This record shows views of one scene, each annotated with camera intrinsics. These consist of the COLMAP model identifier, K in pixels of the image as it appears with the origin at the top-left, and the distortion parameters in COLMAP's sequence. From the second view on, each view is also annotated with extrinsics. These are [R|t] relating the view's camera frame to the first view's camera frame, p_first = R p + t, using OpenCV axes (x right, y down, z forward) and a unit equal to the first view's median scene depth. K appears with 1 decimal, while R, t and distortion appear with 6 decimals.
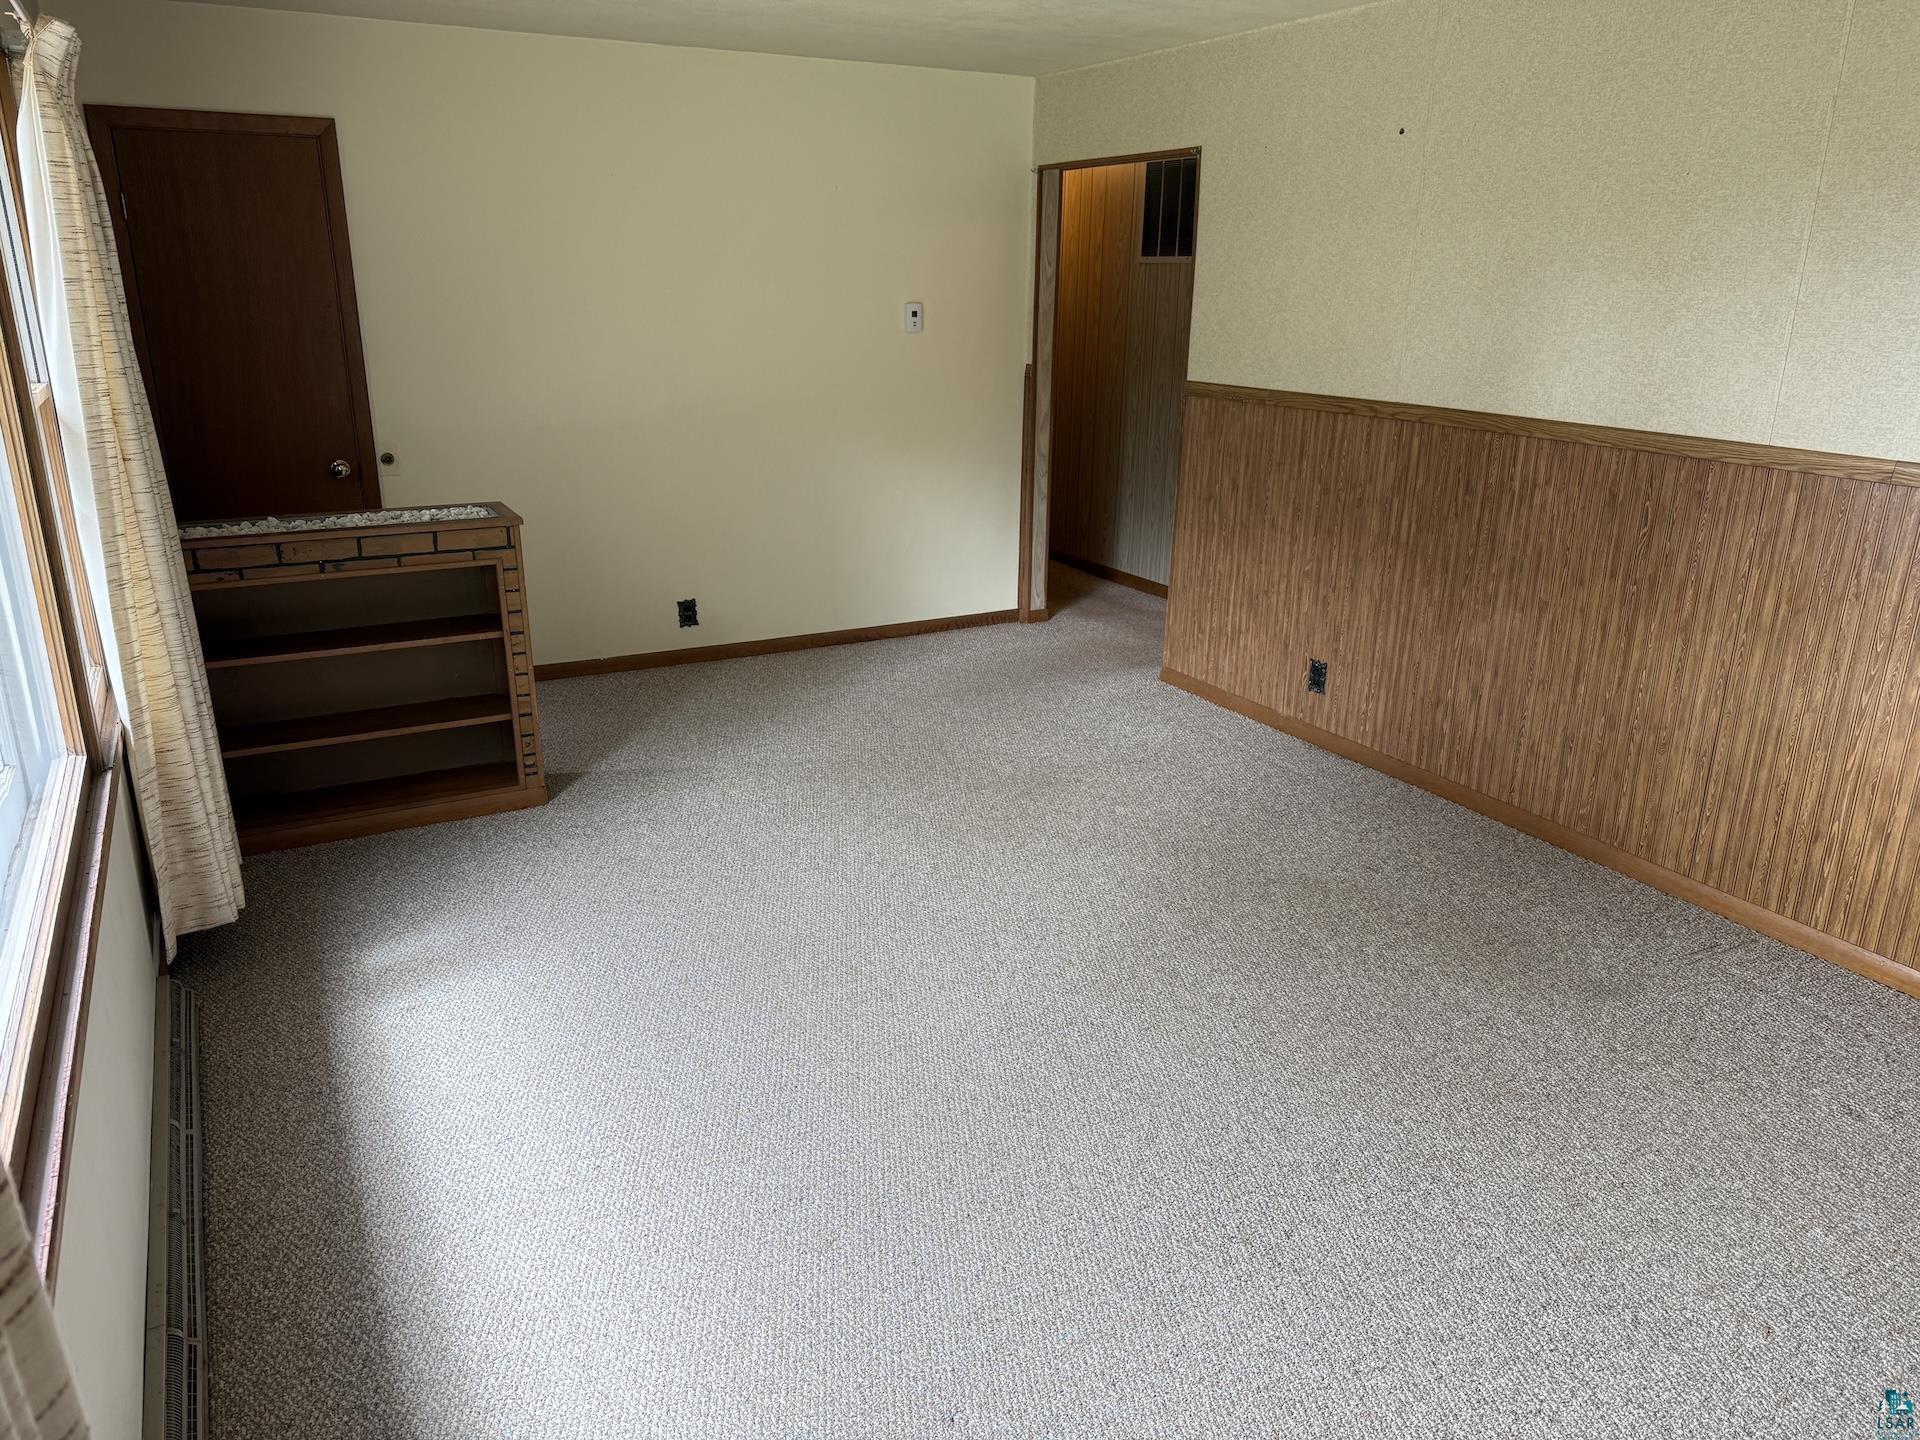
lens RADIAL K [[1355.4, 0, 959.0], [0, 1355.4, 711.9], [0, 0, 1]] dist [0.068460, -0.056660]
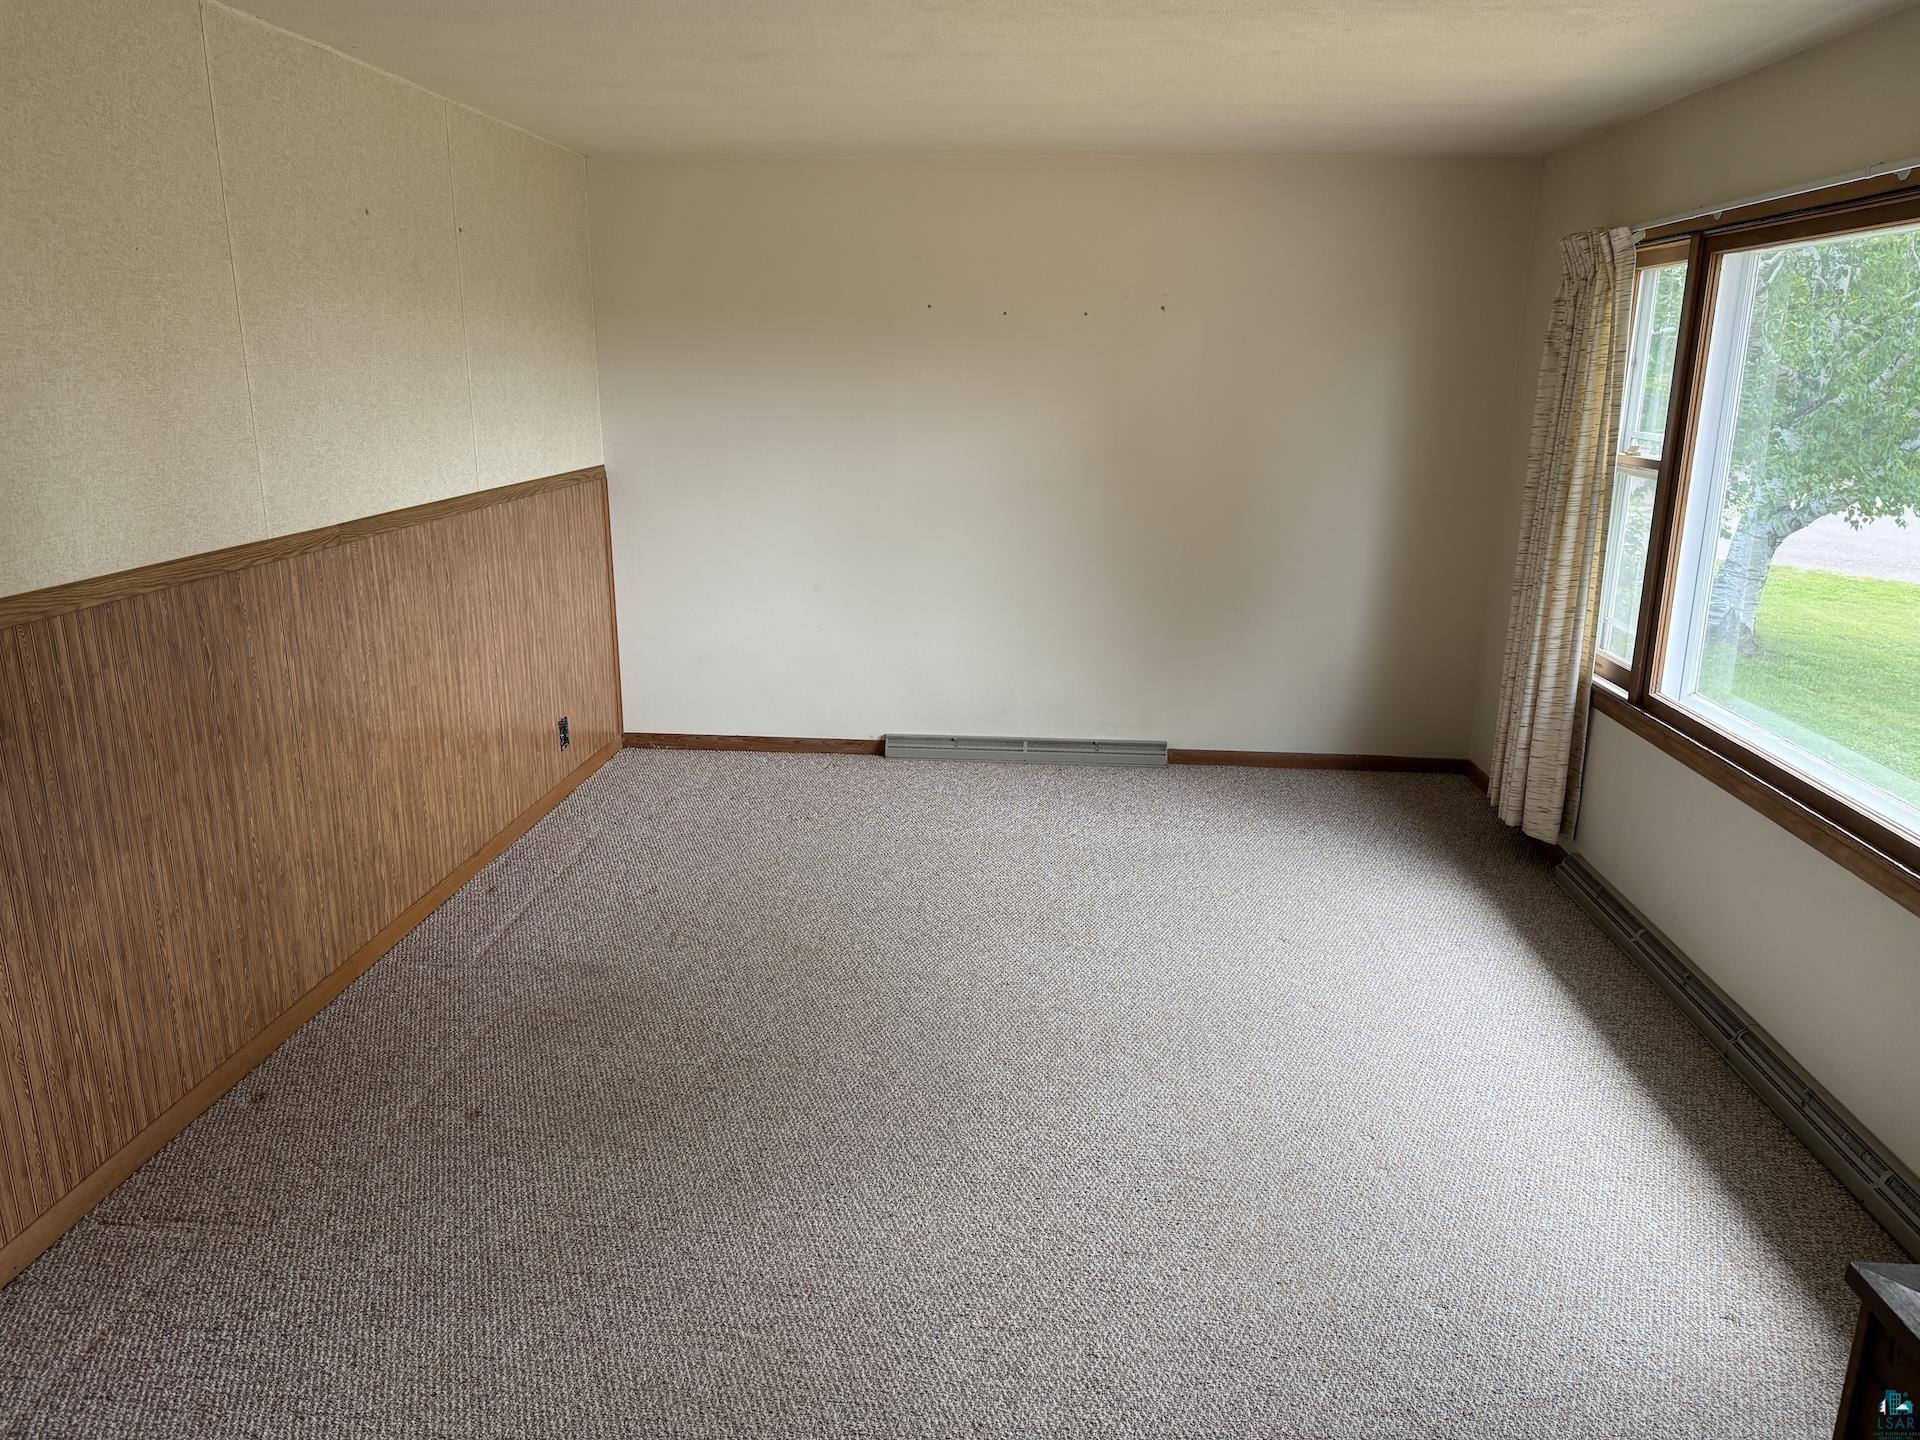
lens RADIAL K [[1355.4, 0, 974.4], [0, 1355.4, 685.6], [0, 0, 1]] dist [0.068460, -0.056660]
pose [[-0.840790, -0.156907, 0.518125, -0.306689], [0.138538, 0.862844, 0.486115, -0.443538], [-0.523336, 0.480500, -0.703733, 1.288163]]
